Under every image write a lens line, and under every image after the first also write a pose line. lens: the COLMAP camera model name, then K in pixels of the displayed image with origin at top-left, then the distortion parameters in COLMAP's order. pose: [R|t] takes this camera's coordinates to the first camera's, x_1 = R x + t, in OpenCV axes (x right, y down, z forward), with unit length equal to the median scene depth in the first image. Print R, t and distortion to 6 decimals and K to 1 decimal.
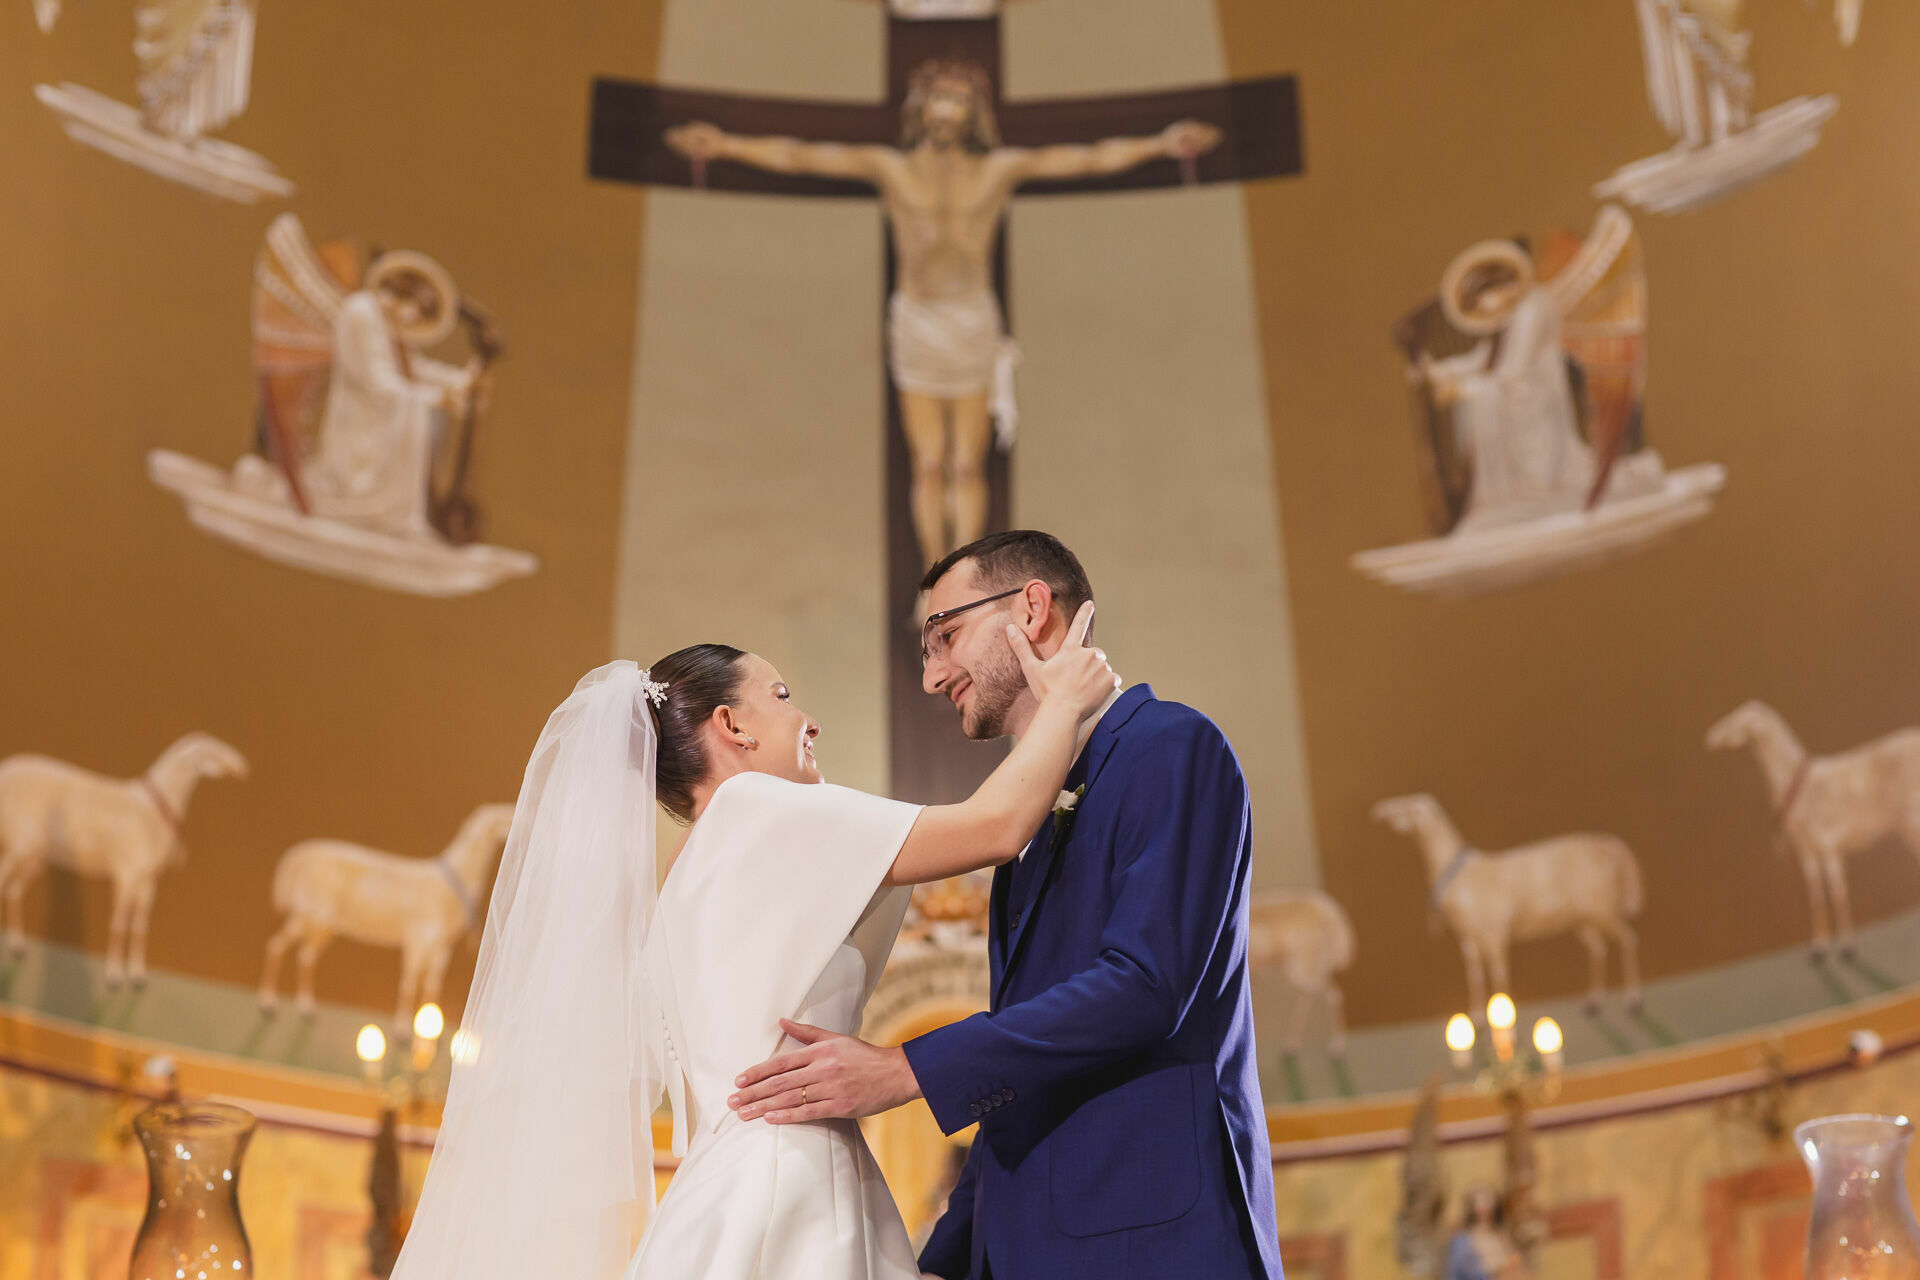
lens RADIAL K [[4944.5, 0, 960.9], [0, 4944.5, 568.9], [0, 0, 1]] dist [0.058535, 0.428605]
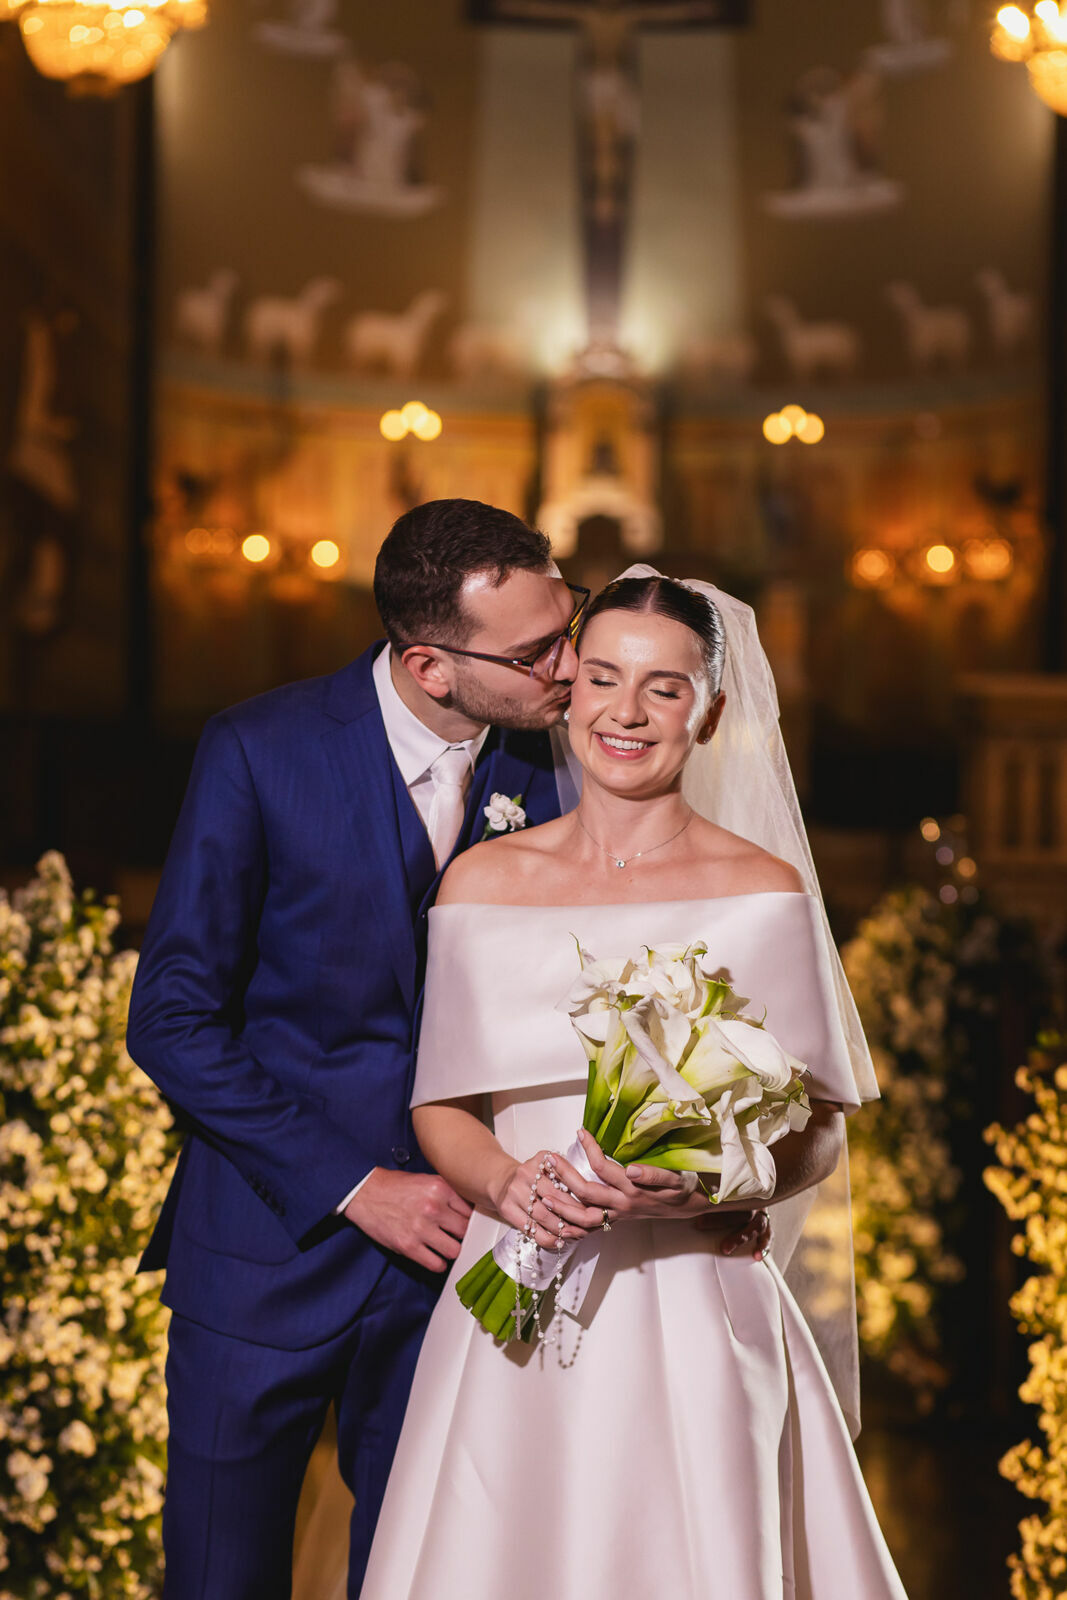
lens RADIAL K [[4120.4, 0, 536.4], [0, 4120.4, 825.6], [0, 0, 1]] dist [0.058535, 0.428605]
pose [[0.999443, 0.027266, -0.019240, 0.012455], [-0.018539, 0.933050, 0.359270, -0.467963], [0.027748, -0.358713, 0.933035, -1.116794]]
